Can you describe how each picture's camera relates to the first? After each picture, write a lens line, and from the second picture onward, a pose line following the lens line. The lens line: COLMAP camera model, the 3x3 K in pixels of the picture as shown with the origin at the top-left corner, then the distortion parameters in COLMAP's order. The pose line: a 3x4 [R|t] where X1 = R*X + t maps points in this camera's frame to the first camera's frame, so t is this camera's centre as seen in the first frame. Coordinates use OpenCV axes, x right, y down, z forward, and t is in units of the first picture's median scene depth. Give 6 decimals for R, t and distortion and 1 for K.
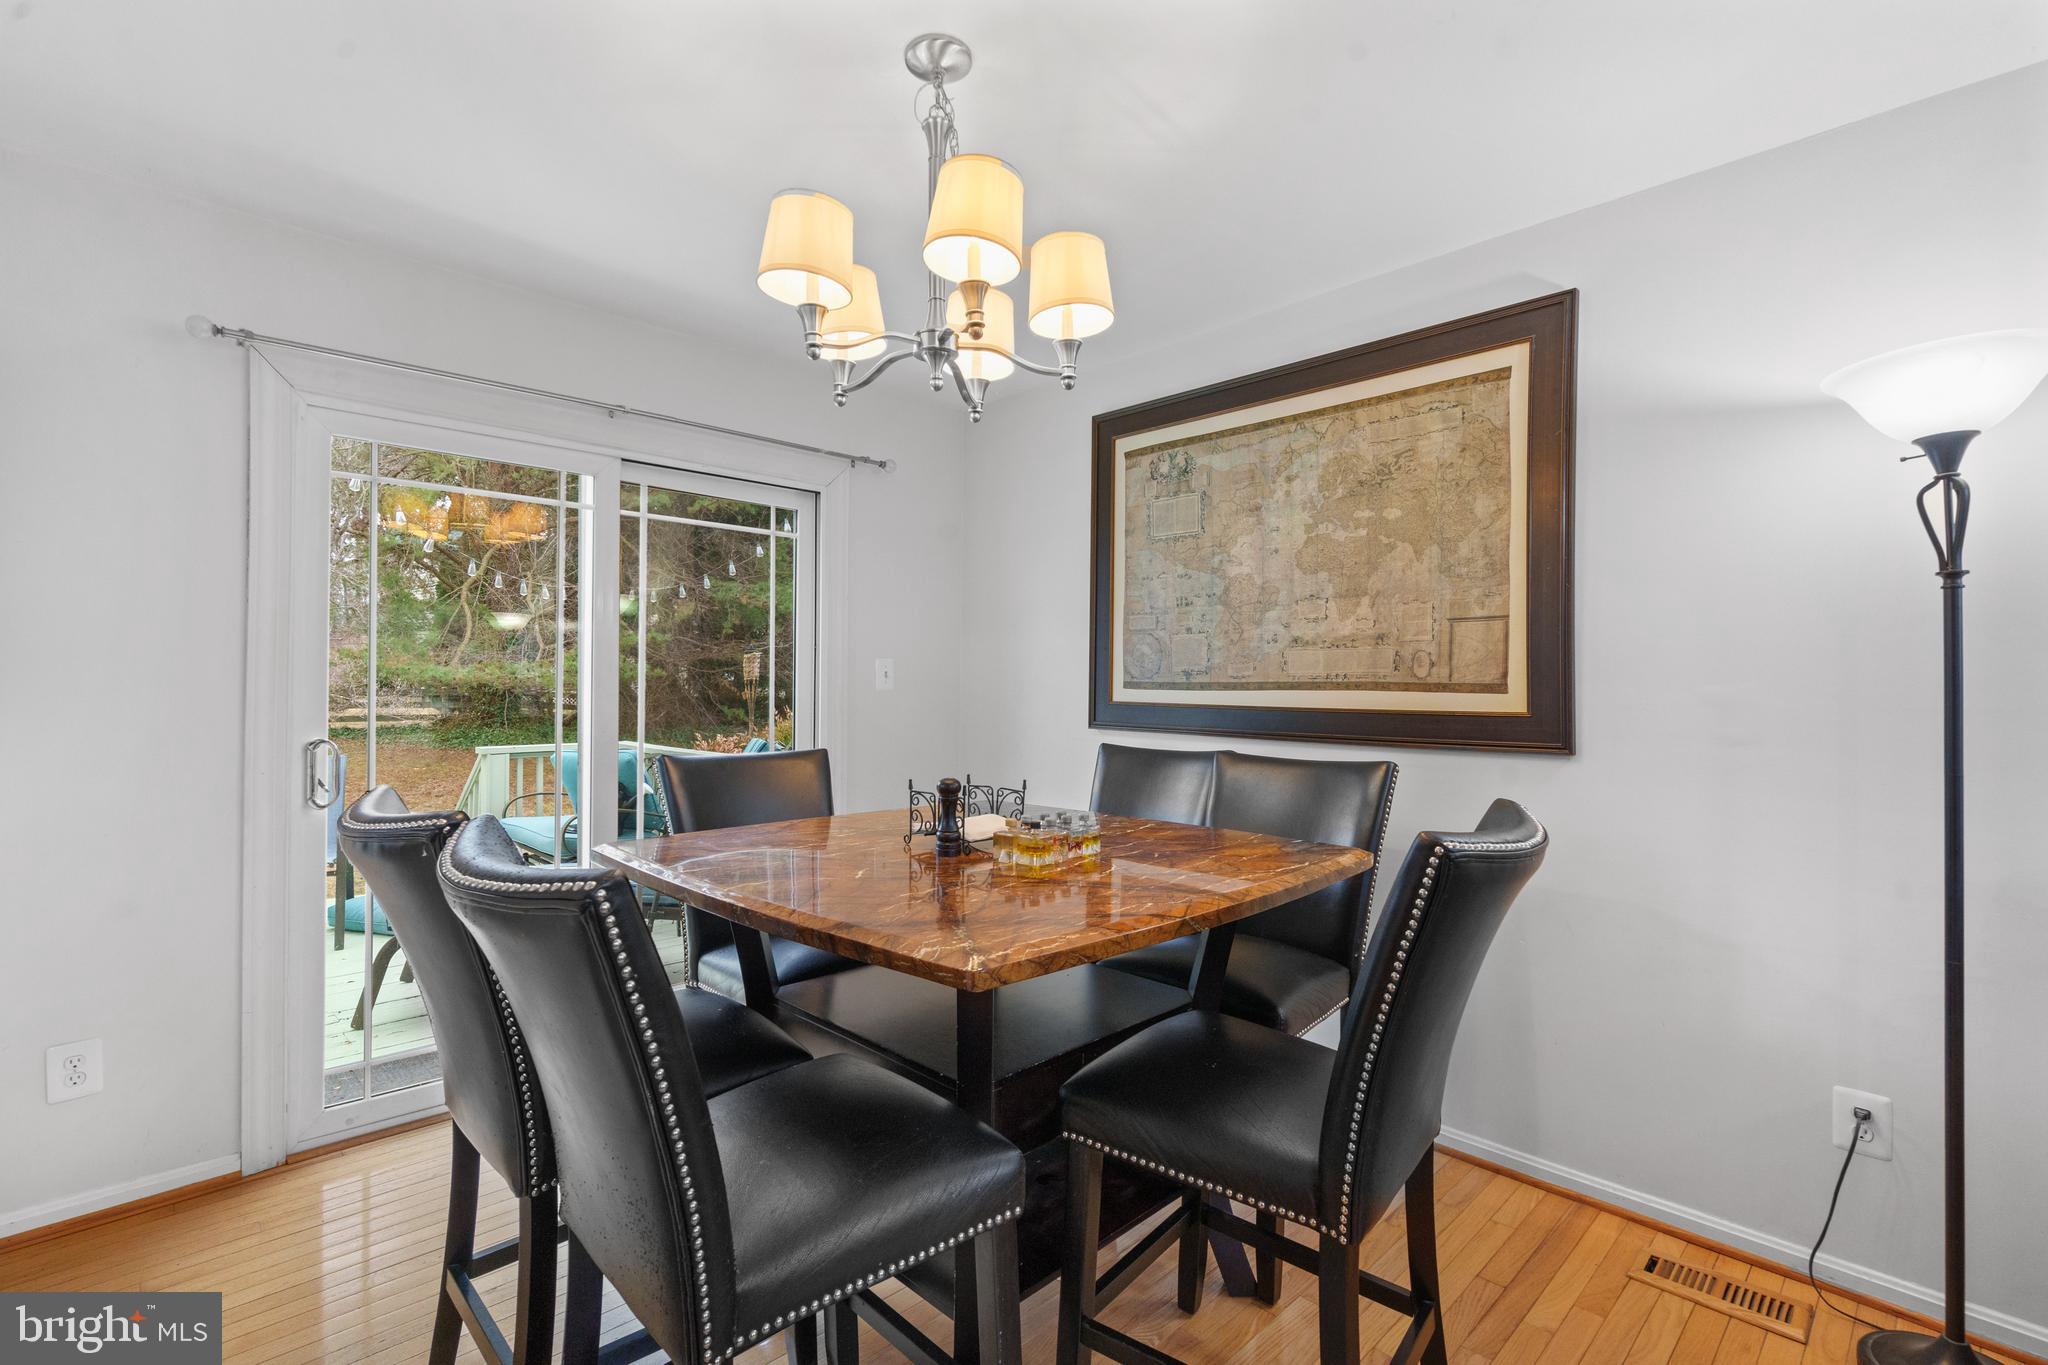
lens RADIAL K [[929.3, 0, 1024.7], [0, 929.3, 696.6], [0, 0, 1]] dist [-0.009243, 0.001454]
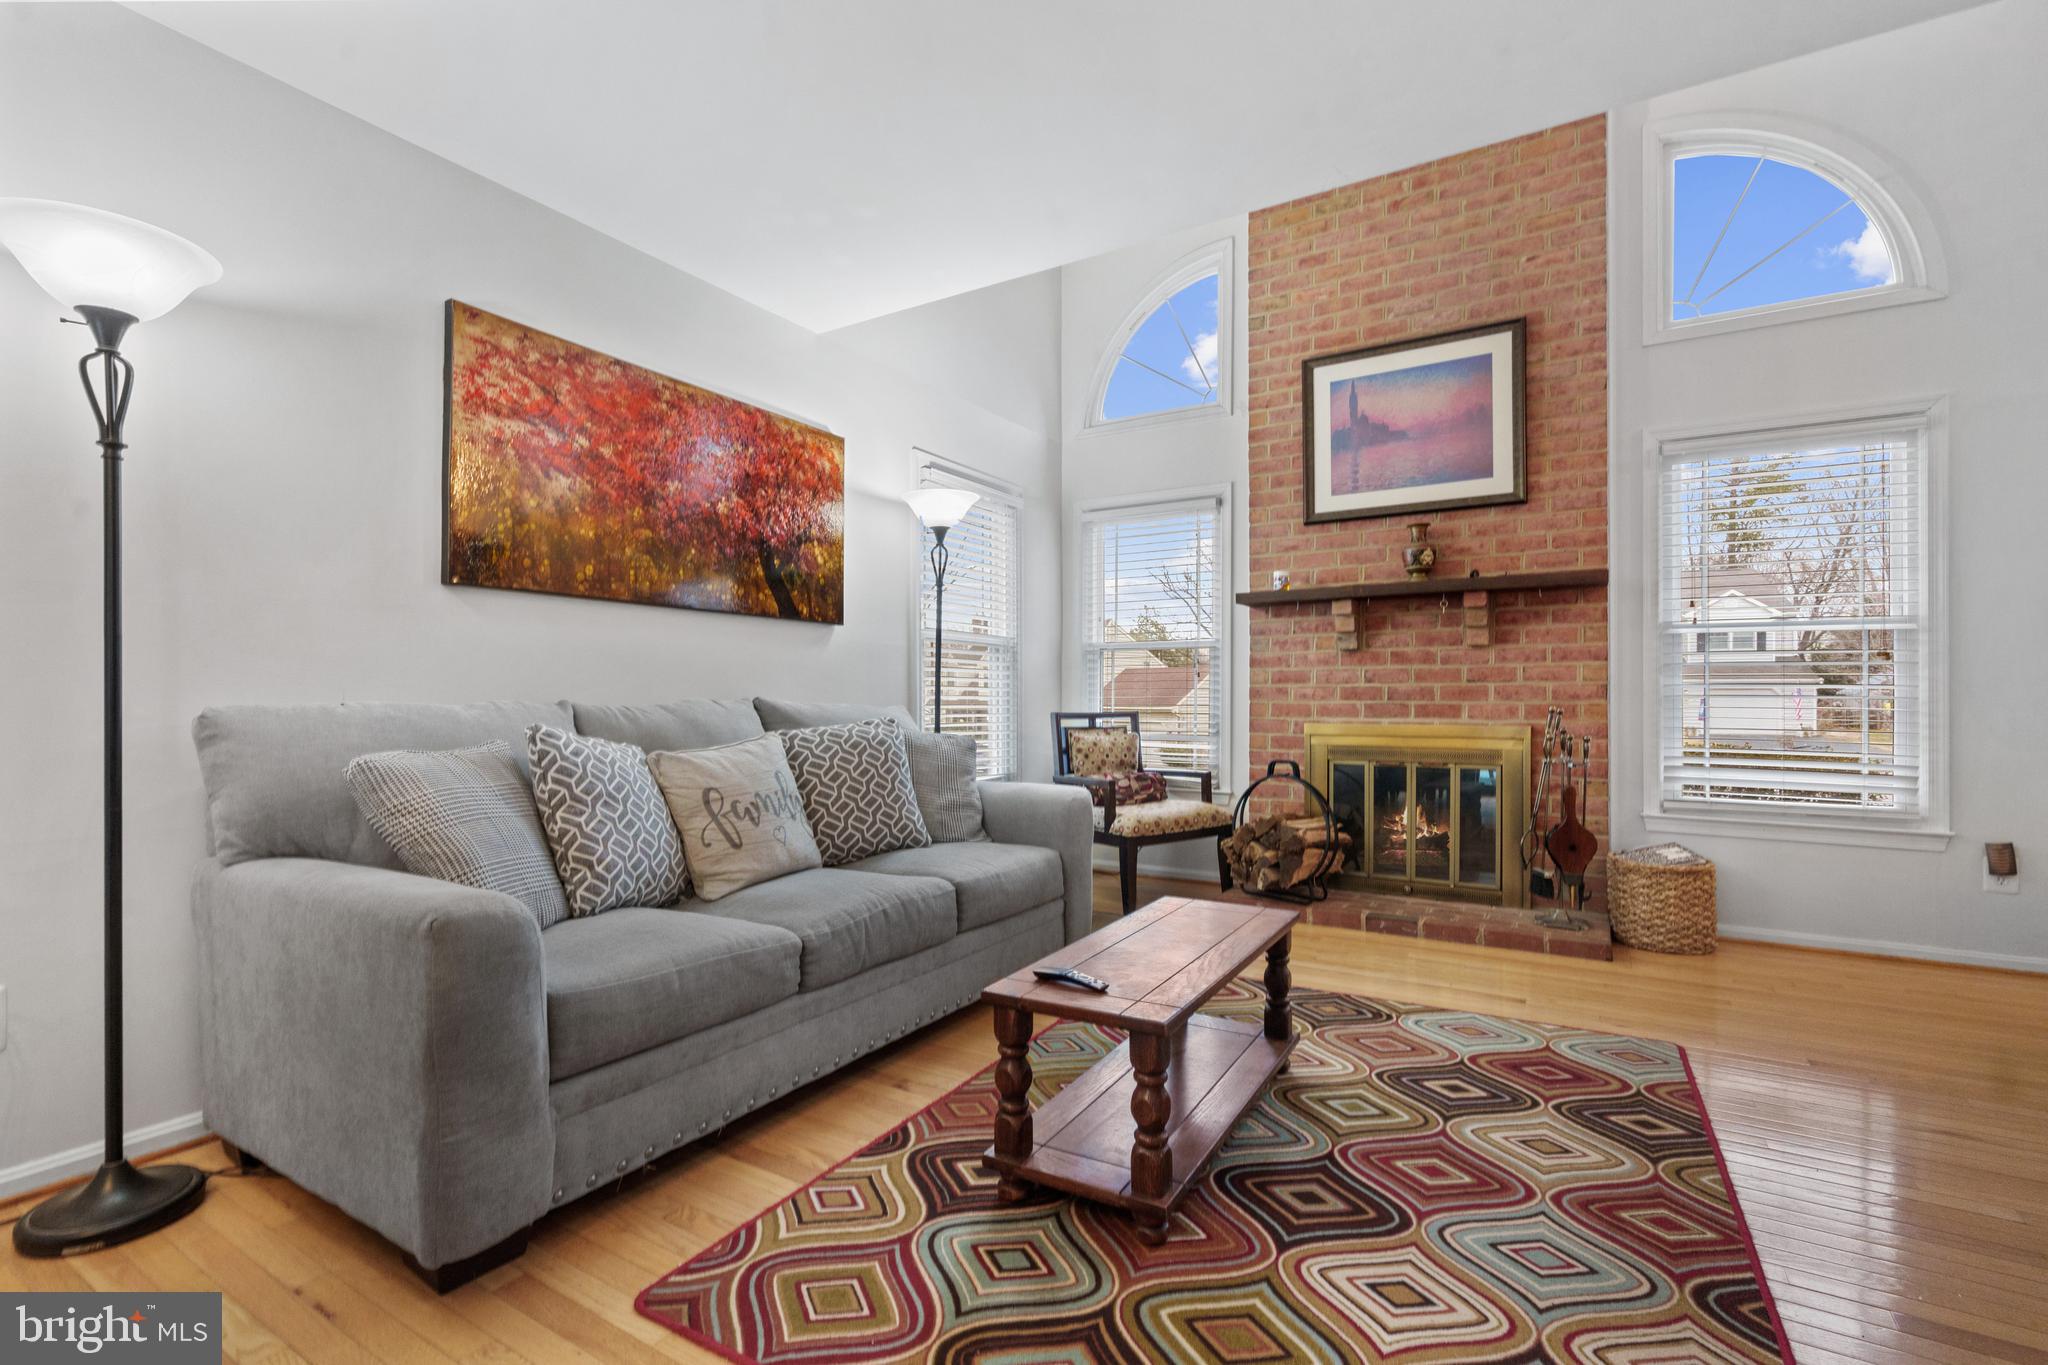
lens RADIAL K [[929.3, 0, 1012.9], [0, 929.3, 690.5], [0, 0, 1]] dist [-0.009243, 0.001454]
pose [[-0.242217, 0.003214, 0.970217, -0.163030], [0.007058, 0.999974, -0.001550, 0.096698], [-0.970196, 0.006472, -0.242233, 0.160868]]
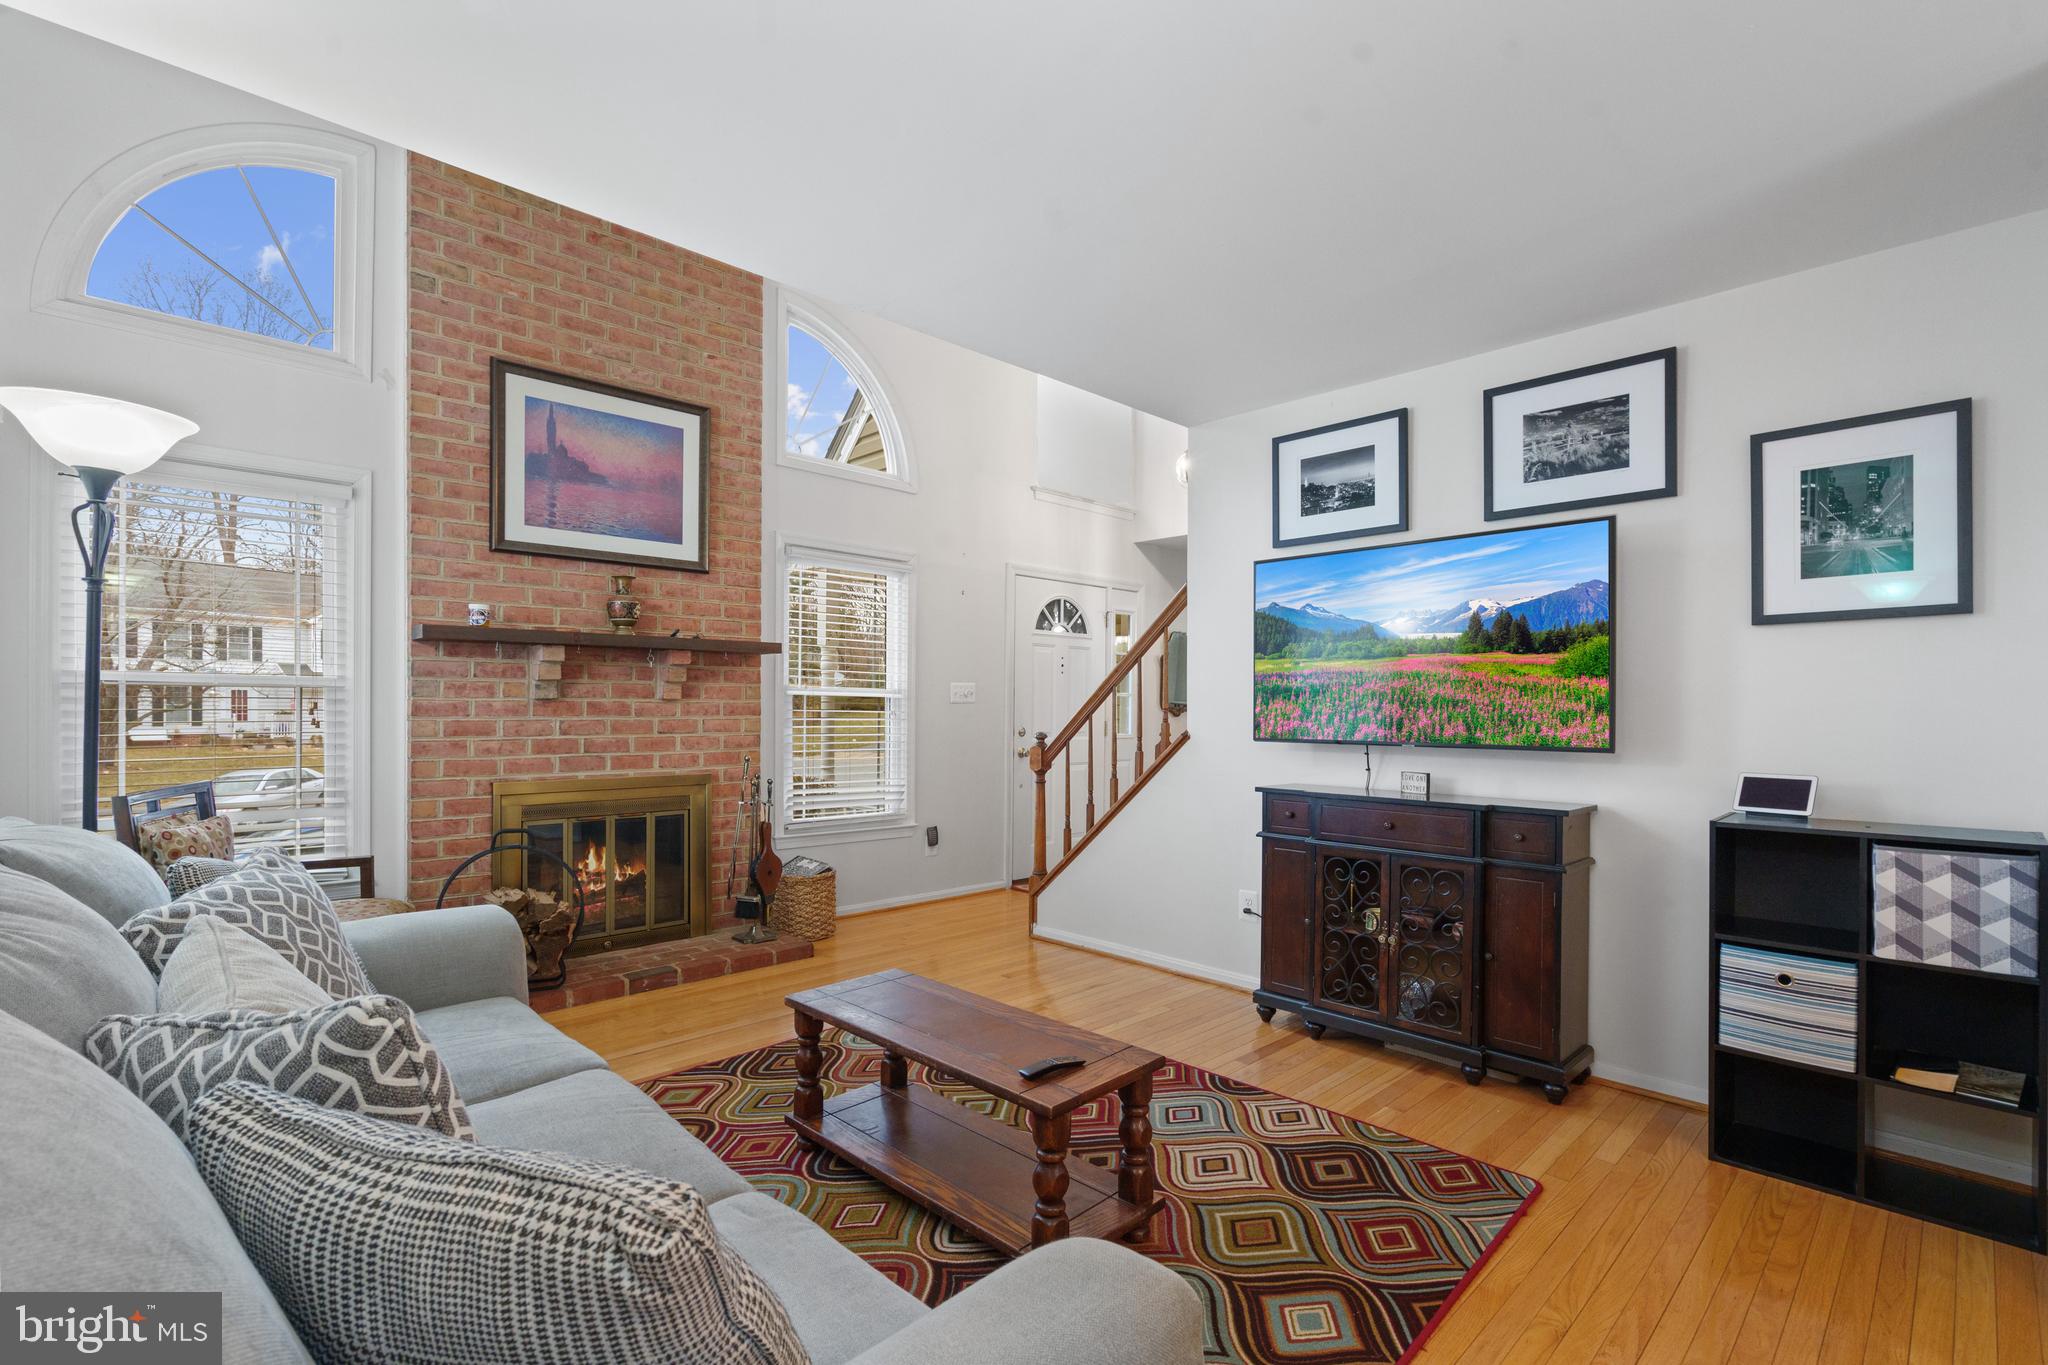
lens RADIAL K [[929.3, 0, 1031.7], [0, 929.3, 708.3], [0, 0, 1]] dist [-0.009243, 0.001454]
pose [[-0.999831, -0.013544, -0.012464, 0.523332], [-0.013687, 0.999841, 0.011393, 0.013290], [0.012307, 0.011561, -0.999857, 0.692820]]
